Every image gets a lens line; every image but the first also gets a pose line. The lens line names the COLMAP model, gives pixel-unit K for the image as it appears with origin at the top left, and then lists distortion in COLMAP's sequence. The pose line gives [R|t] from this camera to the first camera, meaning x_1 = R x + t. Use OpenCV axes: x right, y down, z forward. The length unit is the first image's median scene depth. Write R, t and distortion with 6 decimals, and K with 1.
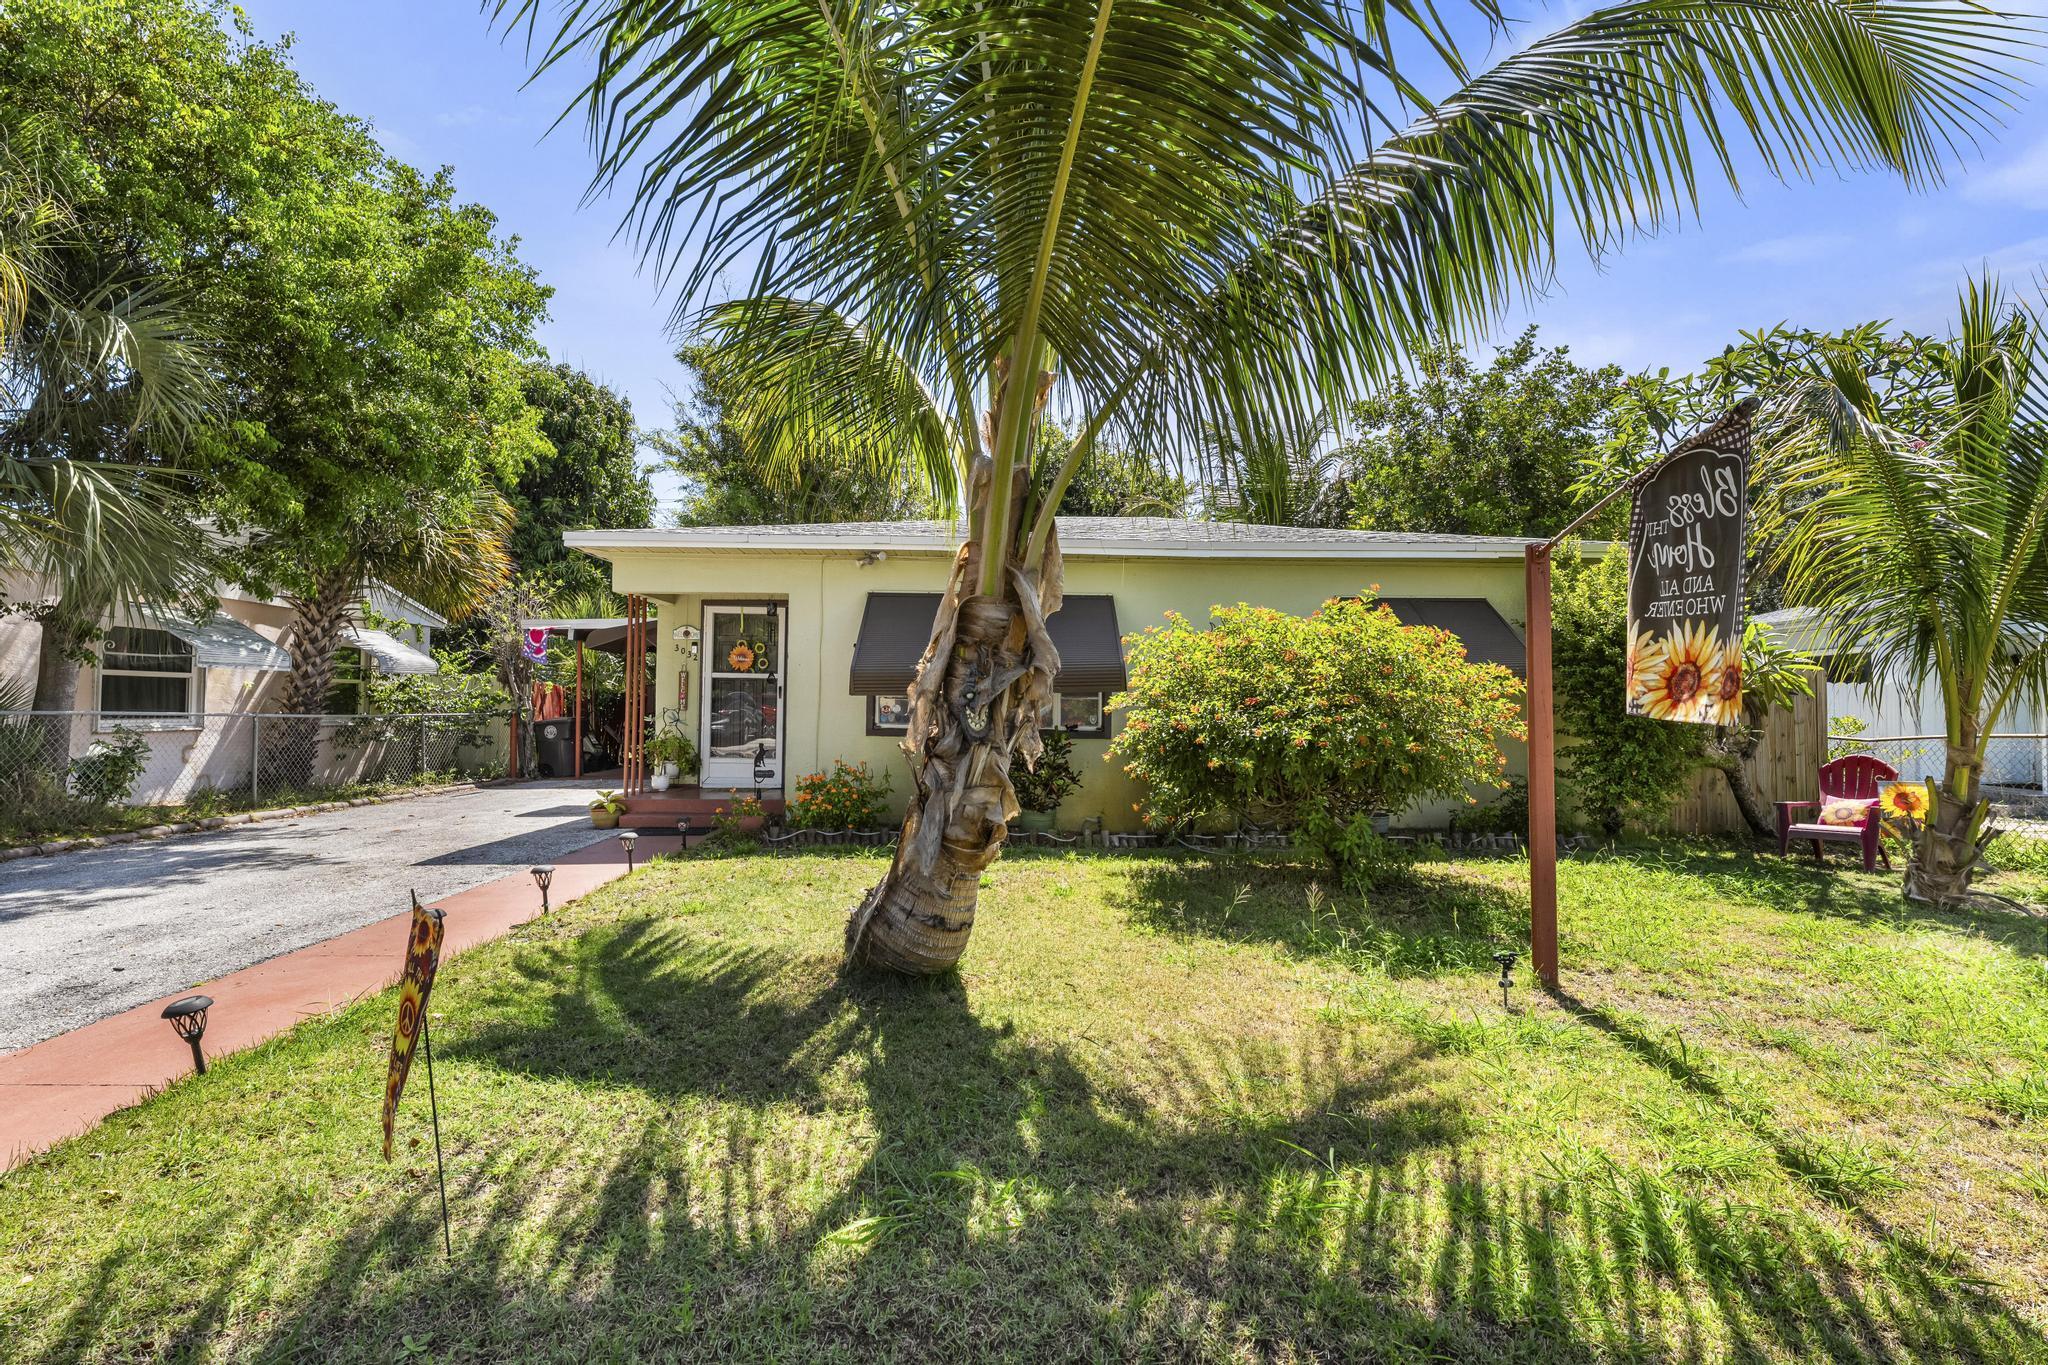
lens RADIAL K [[918.6, 0, 1024.0], [0, 918.6, 682.5], [0, 0, 1]] dist [0.000346, -0.000002]
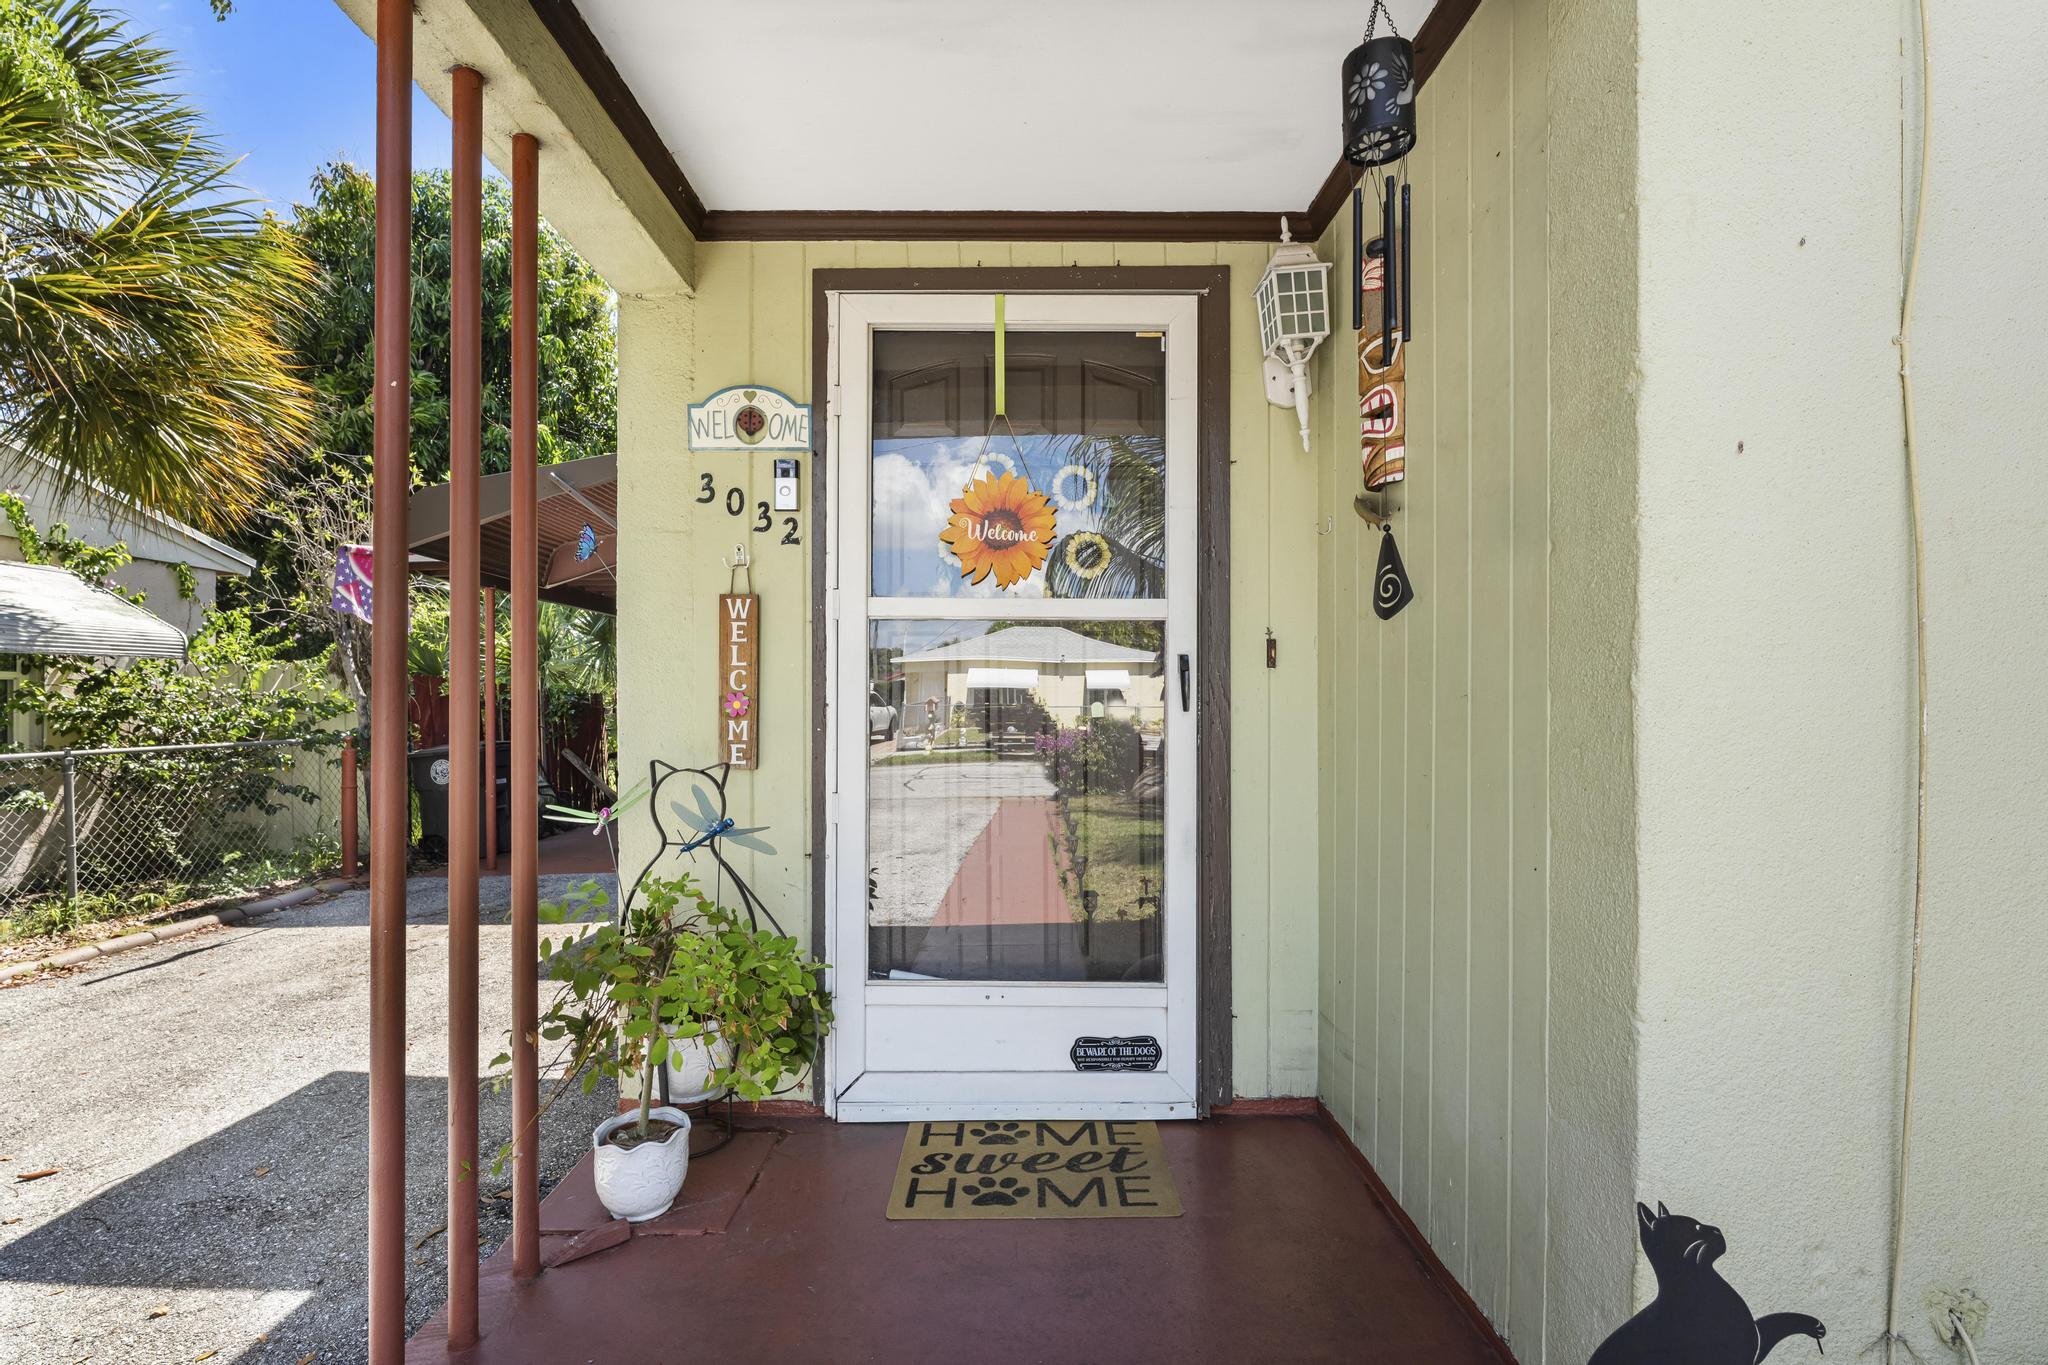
lens RADIAL K [[957.6, 0, 1021.7], [0, 957.6, 690.1], [0, 0, 1]] dist [-0.000039, -0.000009]
pose [[0.999774, -0.013943, -0.016018, -0.297642], [0.014192, 0.999779, 0.015534, 0.008590], [0.015797, -0.015757, 0.999751, 0.765582]]
